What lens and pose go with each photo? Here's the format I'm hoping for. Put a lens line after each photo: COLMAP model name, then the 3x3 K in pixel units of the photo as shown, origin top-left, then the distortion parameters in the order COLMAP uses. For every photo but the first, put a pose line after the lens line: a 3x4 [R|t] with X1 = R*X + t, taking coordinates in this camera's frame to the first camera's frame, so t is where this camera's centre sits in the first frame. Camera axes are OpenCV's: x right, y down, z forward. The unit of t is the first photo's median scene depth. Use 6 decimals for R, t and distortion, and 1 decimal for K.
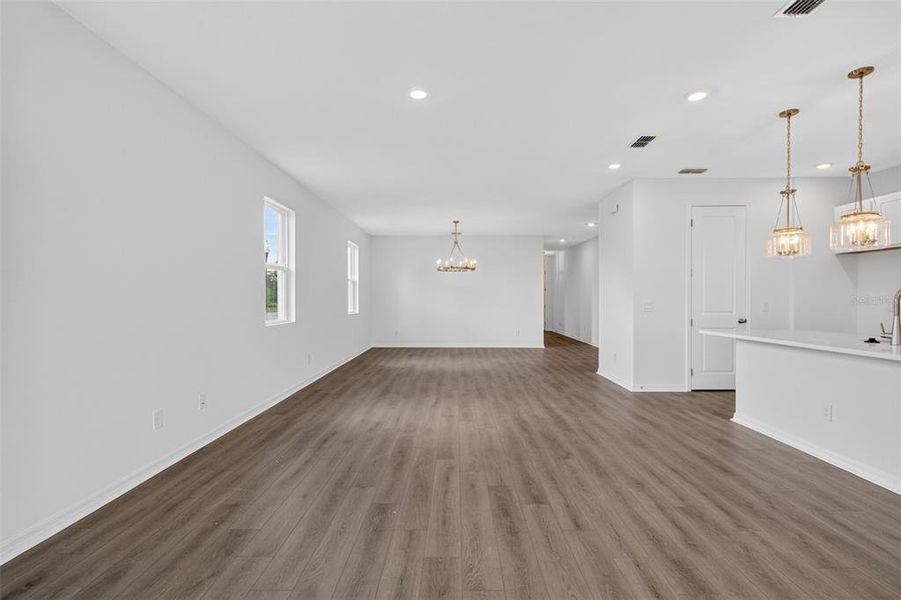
lens RADIAL K [[411.0, 0, 410.1], [0, 411.0, 295.6], [0, 0, 1]] dist [-0.014040, 0.002407]
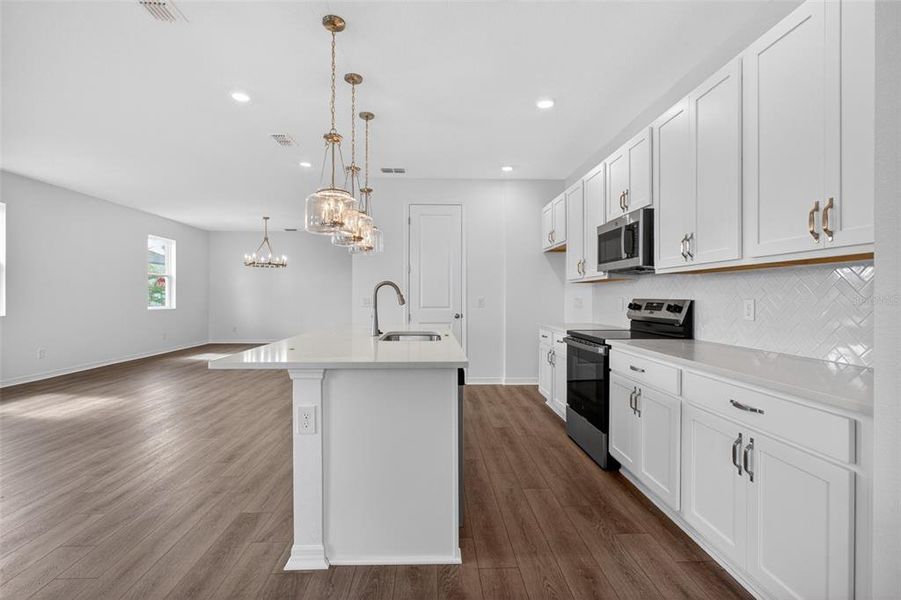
lens RADIAL K [[411.0, 0, 456.3], [0, 411.0, 296.9], [0, 0, 1]] dist [-0.014040, 0.002407]
pose [[0.997874, 0.002514, 0.065119, 0.910450], [-0.003034, 0.999964, 0.007888, 0.006839], [-0.065097, -0.008069, 0.997846, -0.053881]]
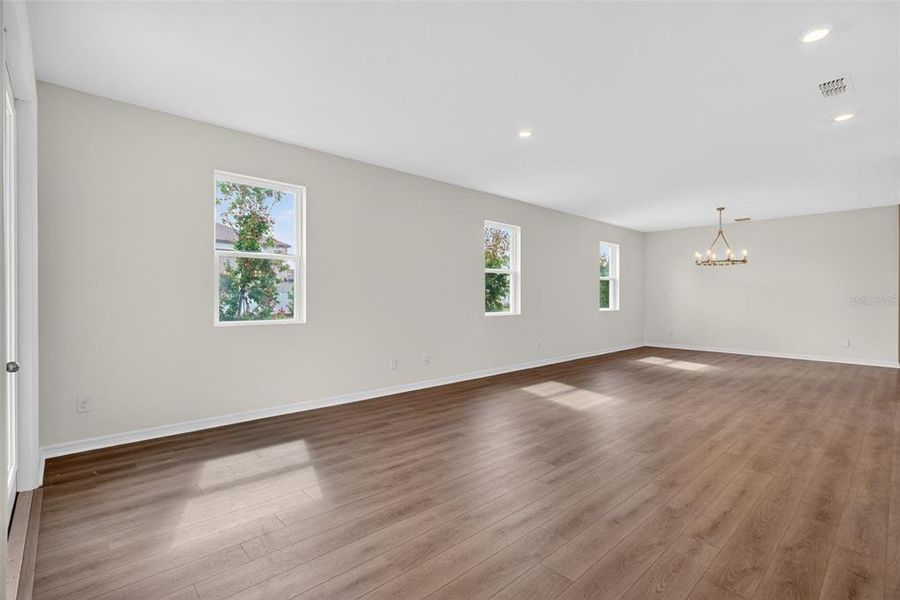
lens RADIAL K [[410.5, 0, 448.5], [0, 410.5, 293.5], [0, 0, 1]] dist [-0.014040, 0.002407]
pose [[0.694607, -0.004129, -0.719378, 0.594916], [0.000814, 0.999987, -0.004954, 0.008541], [0.719389, 0.002856, 0.694601, -0.033571]]
